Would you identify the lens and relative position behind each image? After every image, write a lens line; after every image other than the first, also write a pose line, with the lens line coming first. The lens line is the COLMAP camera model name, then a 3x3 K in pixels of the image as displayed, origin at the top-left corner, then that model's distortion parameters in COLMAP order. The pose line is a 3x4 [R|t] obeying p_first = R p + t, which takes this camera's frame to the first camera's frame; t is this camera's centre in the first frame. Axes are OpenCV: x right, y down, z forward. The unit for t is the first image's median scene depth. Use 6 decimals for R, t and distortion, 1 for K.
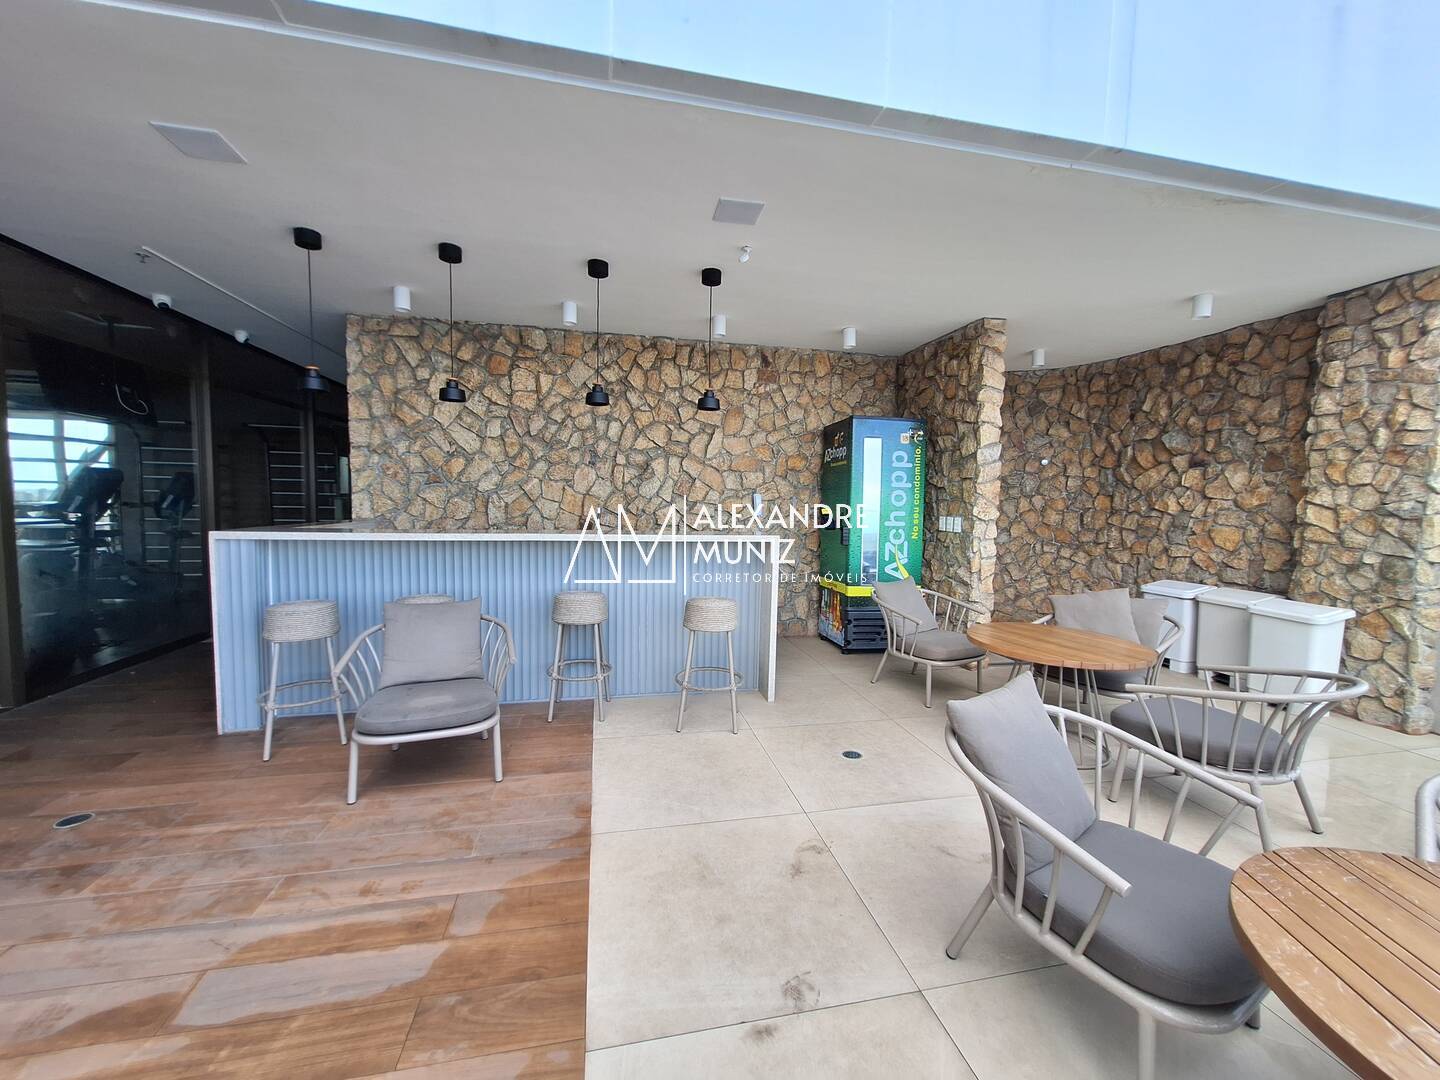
lens RADIAL K [[565.8, 0, 720.0], [0, 565.8, 540.0], [0, 0, 1]] dist [-0.000954, 0.000000]
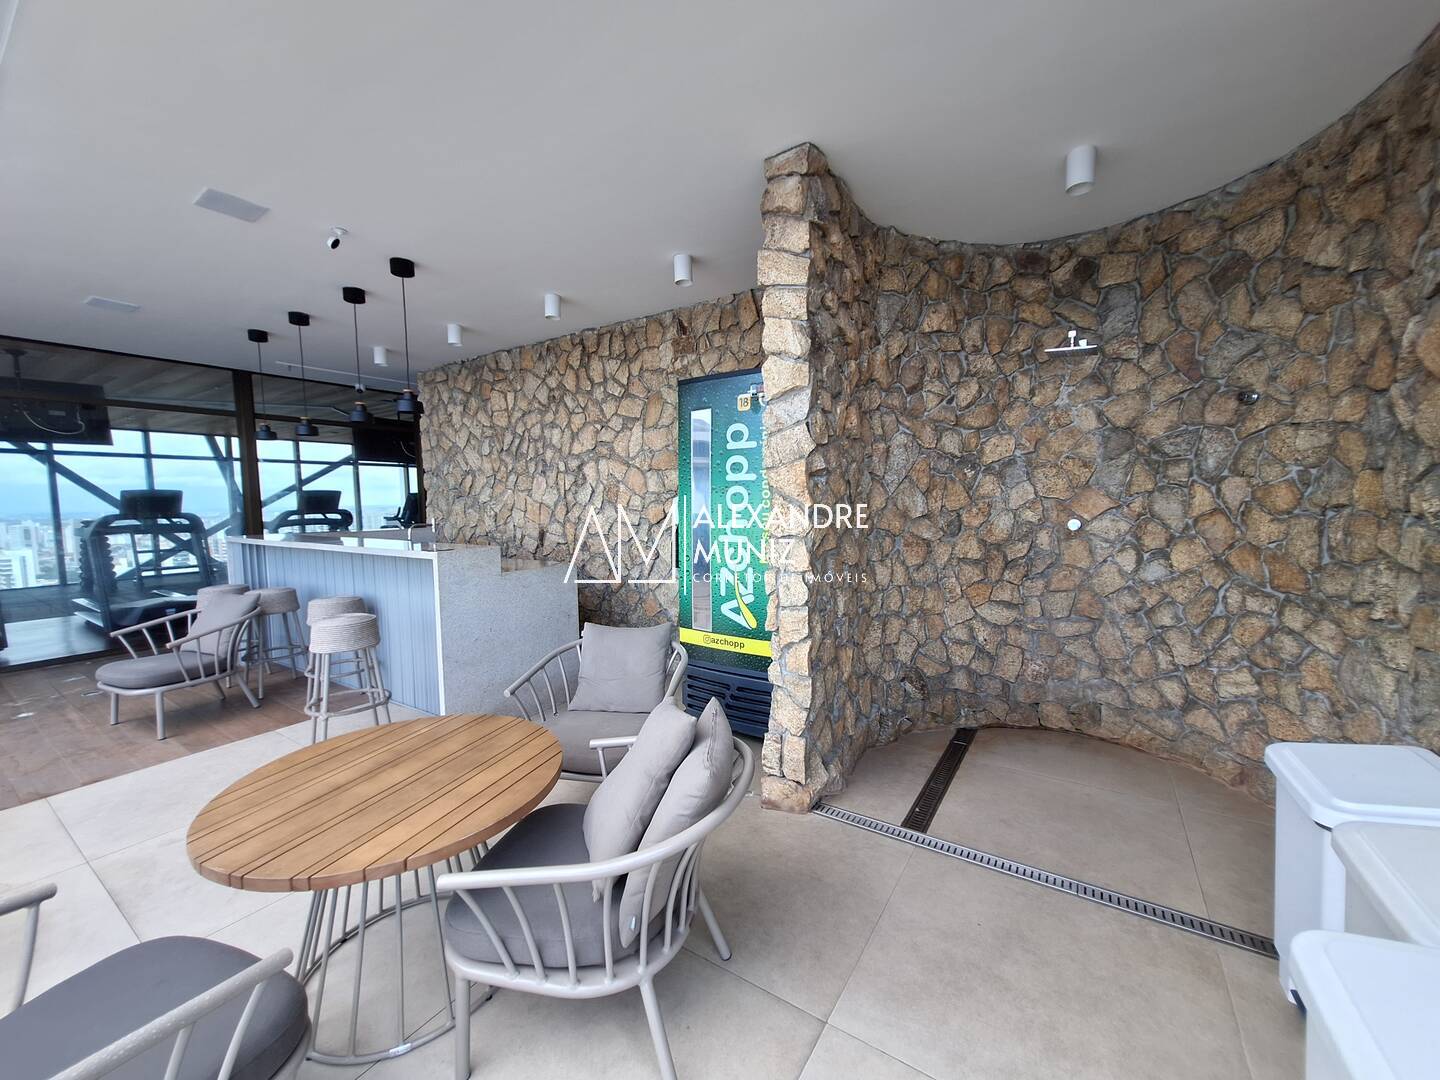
lens RADIAL K [[565.8, 0, 720.0], [0, 565.8, 540.0], [0, 0, 1]] dist [-0.000954, 0.000000]
pose [[0.704538, 0.022666, -0.709304, 0.706255], [-0.023254, 0.999690, 0.008847, -0.030920], [0.709285, 0.010261, 0.704847, 0.507361]]
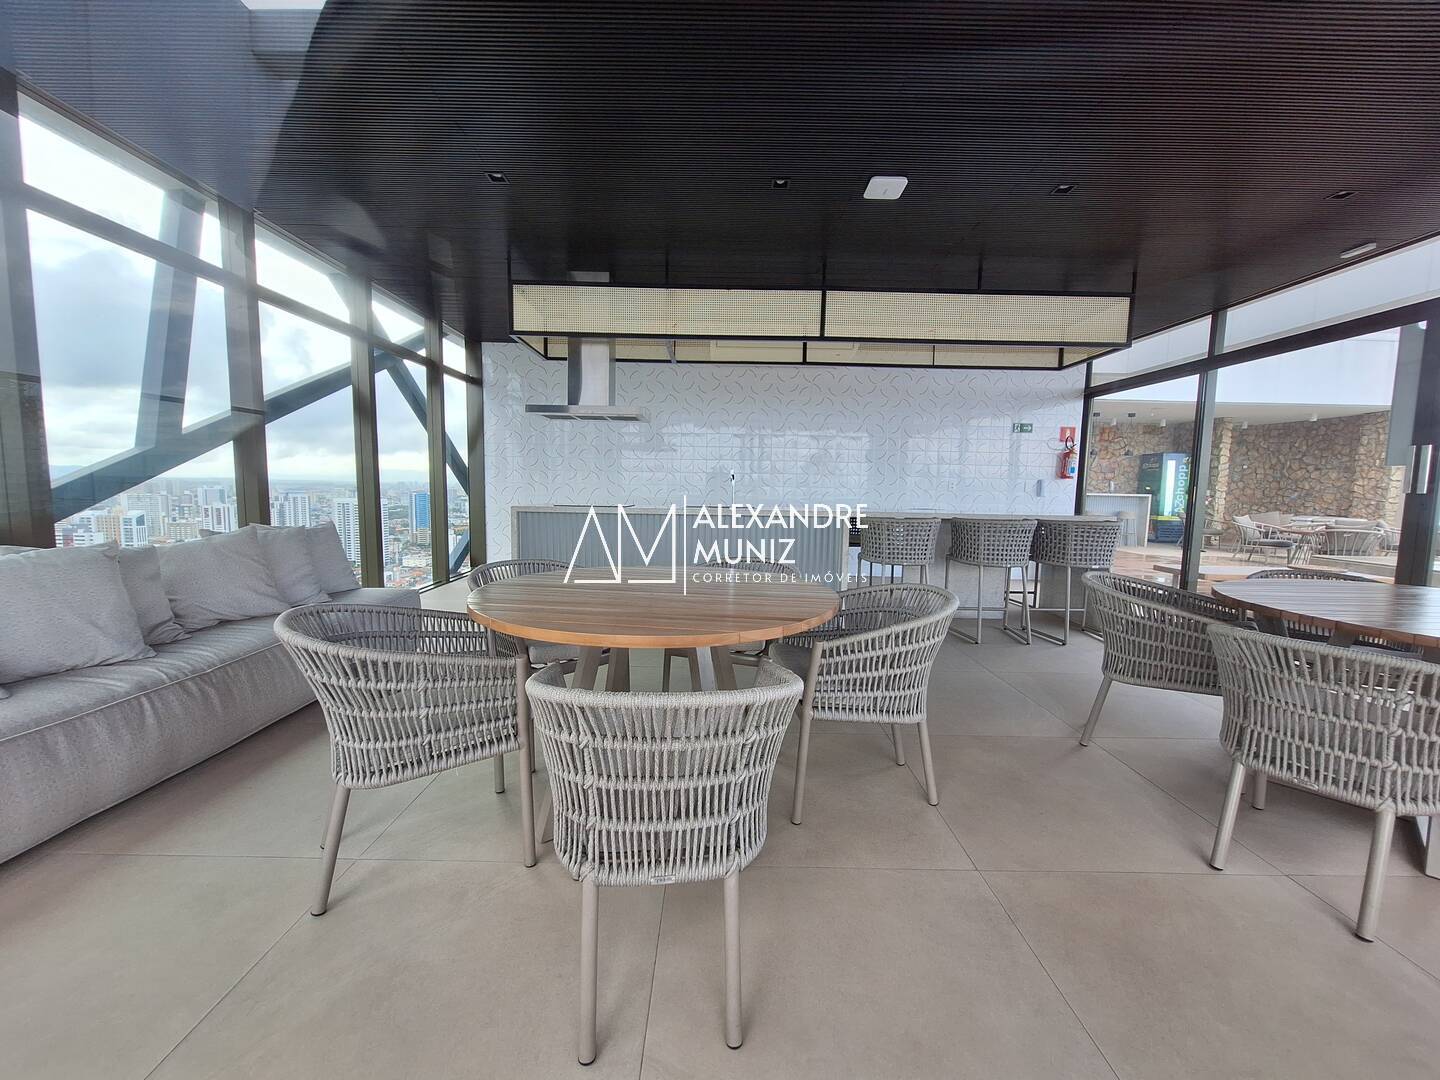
lens RADIAL K [[572.9, 0, 706.3], [0, 572.9, 540.7], [0, 0, 1]] dist [-0.001087, -0.000202]
pose [[0.977591, 0.019367, -0.209619, -1.204873], [-0.014968, 0.999634, 0.022550, 0.157554], [0.209979, -0.018907, 0.977523, -1.949582]]
